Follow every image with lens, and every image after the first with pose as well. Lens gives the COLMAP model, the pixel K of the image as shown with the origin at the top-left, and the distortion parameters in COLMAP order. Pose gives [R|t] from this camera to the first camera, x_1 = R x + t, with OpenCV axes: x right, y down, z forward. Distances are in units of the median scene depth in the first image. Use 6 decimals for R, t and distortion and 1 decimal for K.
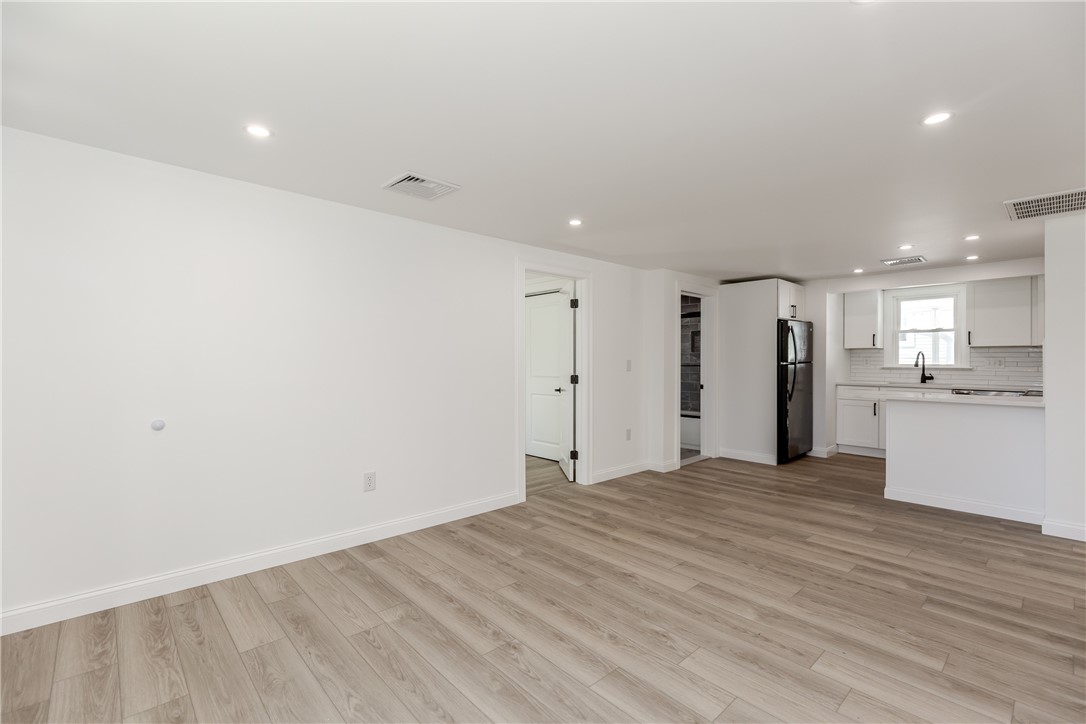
lens RADIAL K [[493.6, 0, 548.6], [0, 493.6, 357.5], [0, 0, 1]] dist [0.002301, -0.000256]
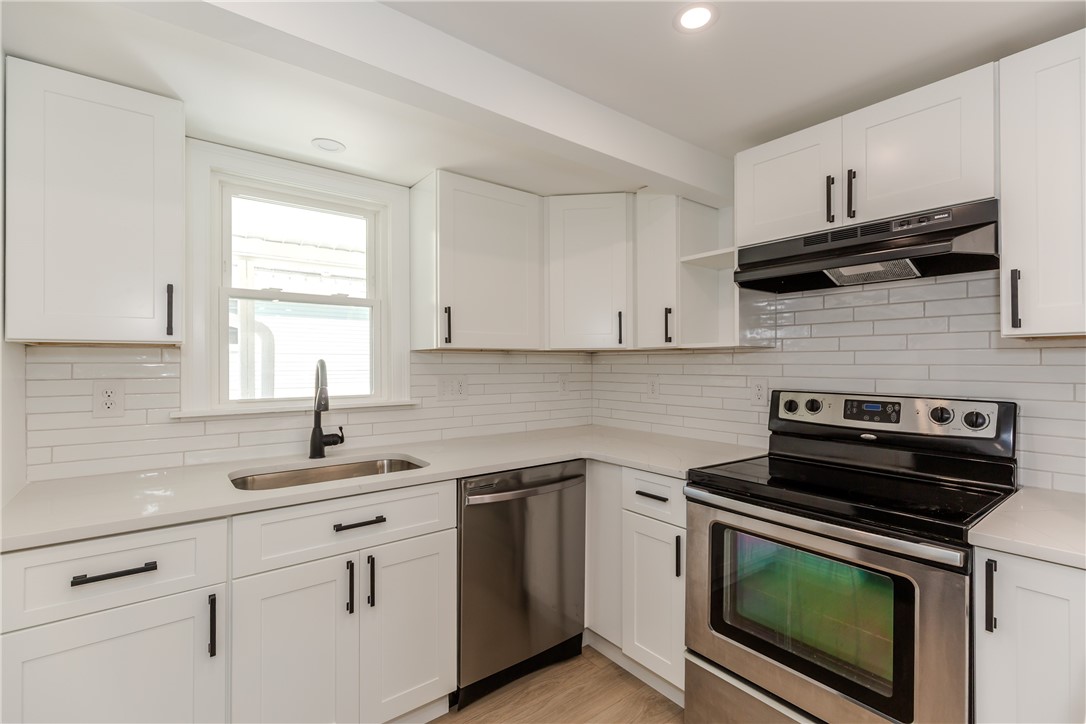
lens RADIAL K [[493.6, 0, 547.3], [0, 493.6, 361.2], [0, 0, 1]] dist [0.002301, -0.000256]
pose [[0.075567, 0.004604, 0.997130, 0.490655], [-0.001439, 0.999989, -0.004508, -0.010704], [-0.997140, -0.001094, 0.075573, 0.905243]]
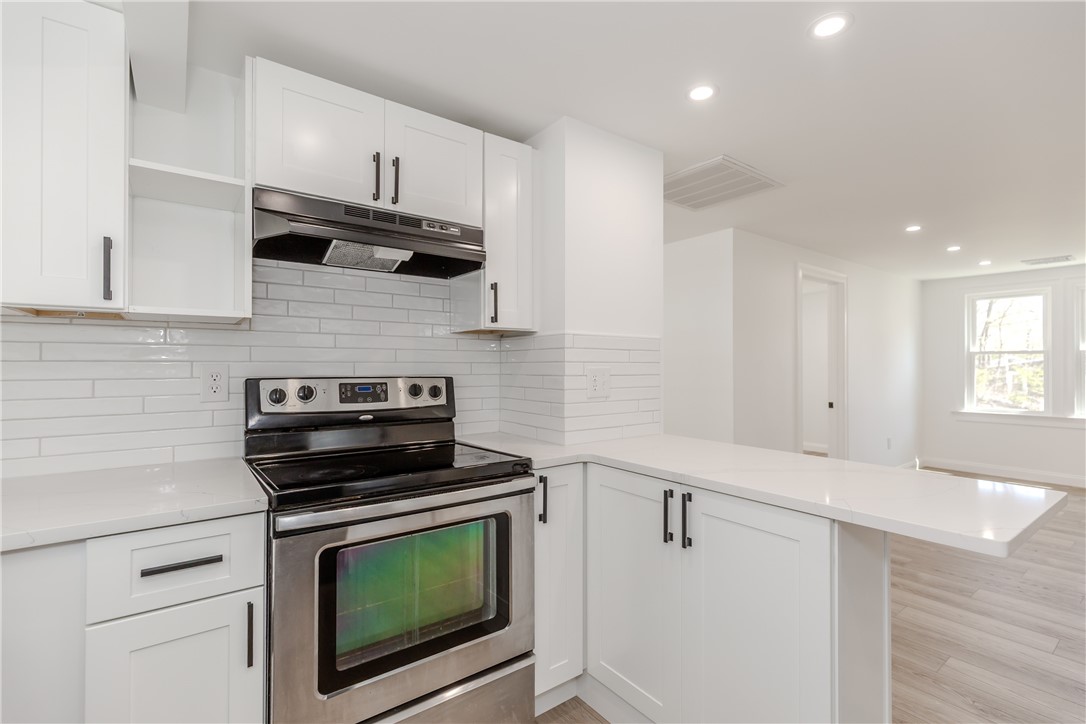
lens RADIAL K [[493.6, 0, 535.4], [0, 493.6, 365.8], [0, 0, 1]] dist [0.002301, -0.000256]
pose [[-0.994376, -0.000839, 0.105906, 0.671448], [-0.000769, 0.999999, 0.000705, 0.001118], [-0.105906, 0.000620, -0.994376, 1.034000]]
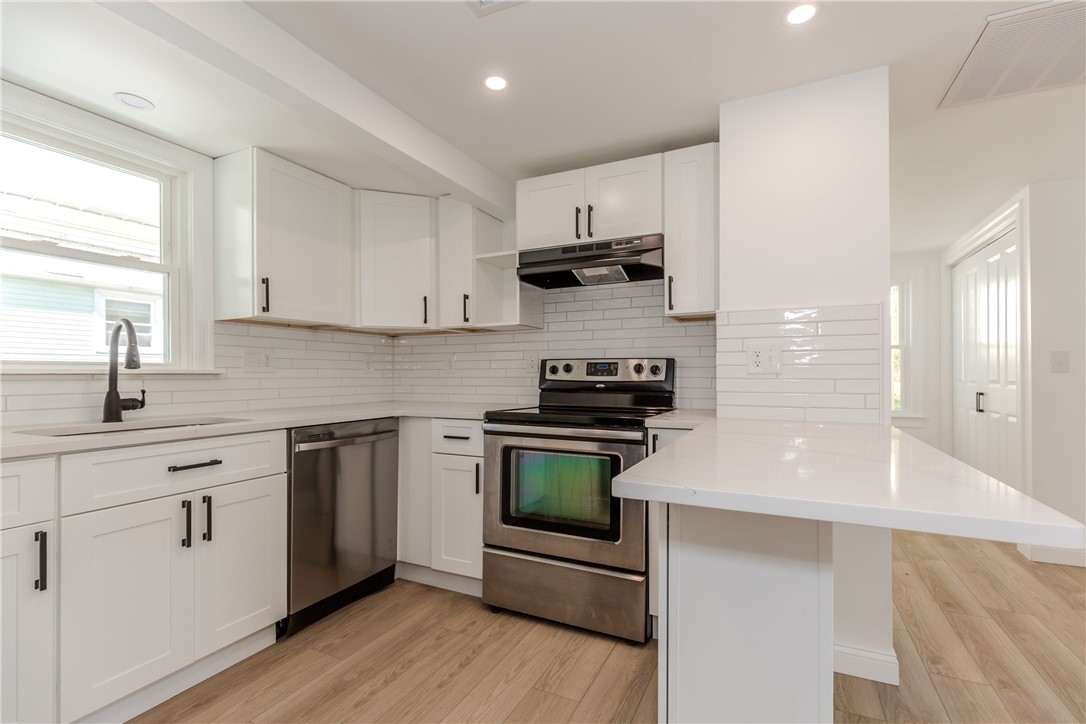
lens RADIAL K [[493.6, 0, 549.8], [0, 493.6, 372.6], [0, 0, 1]] dist [0.002301, -0.000256]
pose [[-0.369170, 0.003913, 0.929354, 0.403583], [-0.000333, 0.999991, -0.004343, 0.024227], [-0.929362, -0.001913, -0.369165, 0.942164]]
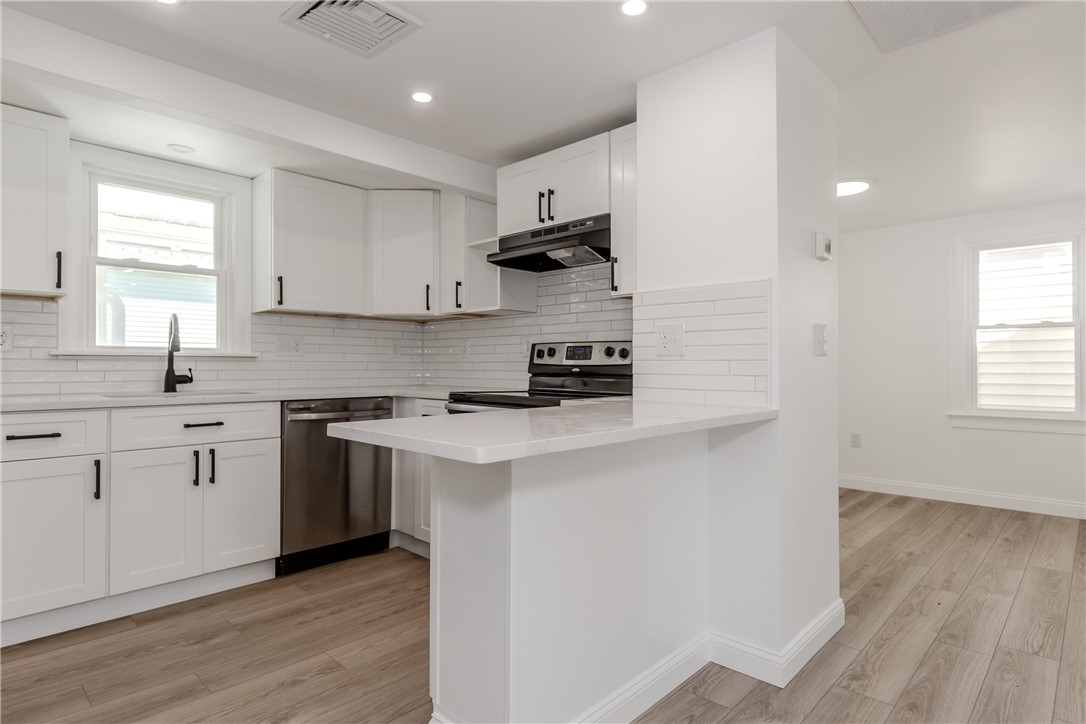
lens RADIAL K [[589.5, 0, 536.7], [0, 589.5, 360.7], [0, 0, 1]] dist [-0.005434, 0.005973]
pose [[-0.056159, 0.006207, 0.998403, 0.279134], [-0.004728, 0.999968, -0.006483, 0.029938], [-0.998411, -0.005084, -0.056128, 0.794305]]
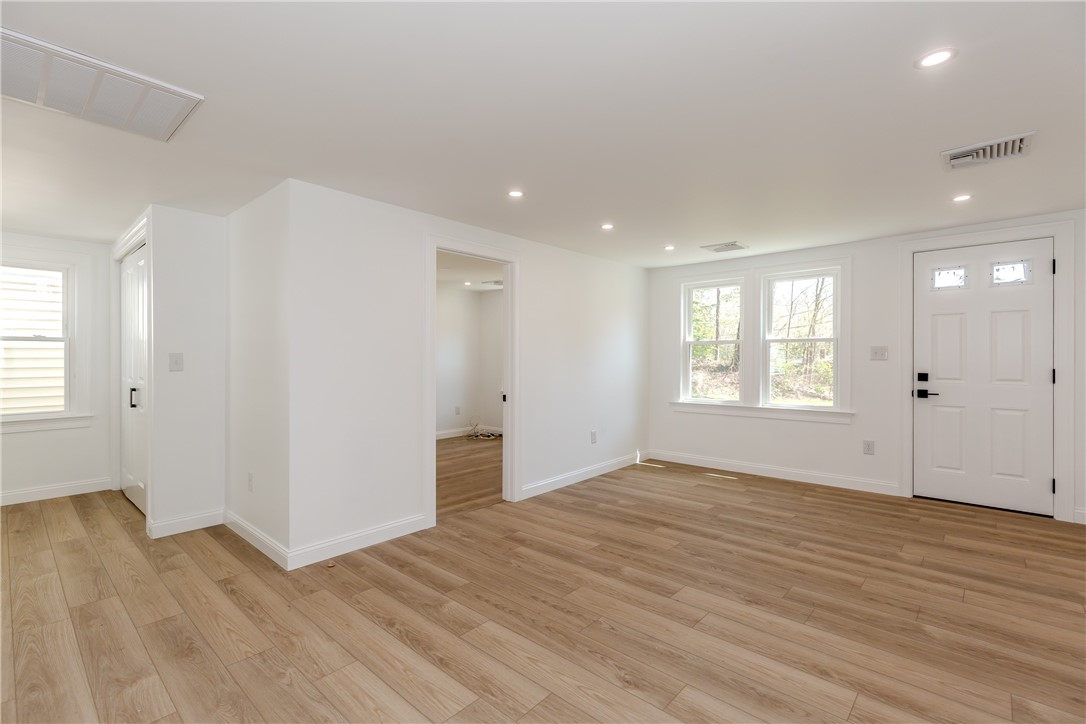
lens RADIAL K [[493.6, 0, 558.3], [0, 493.6, 364.3], [0, 0, 1]] dist [0.002301, -0.000256]
pose [[-0.994905, 0.001049, -0.100813, 0.291750], [0.000438, 0.999981, 0.006082, 0.010924], [0.100818, 0.006007, -0.994887, 0.909330]]
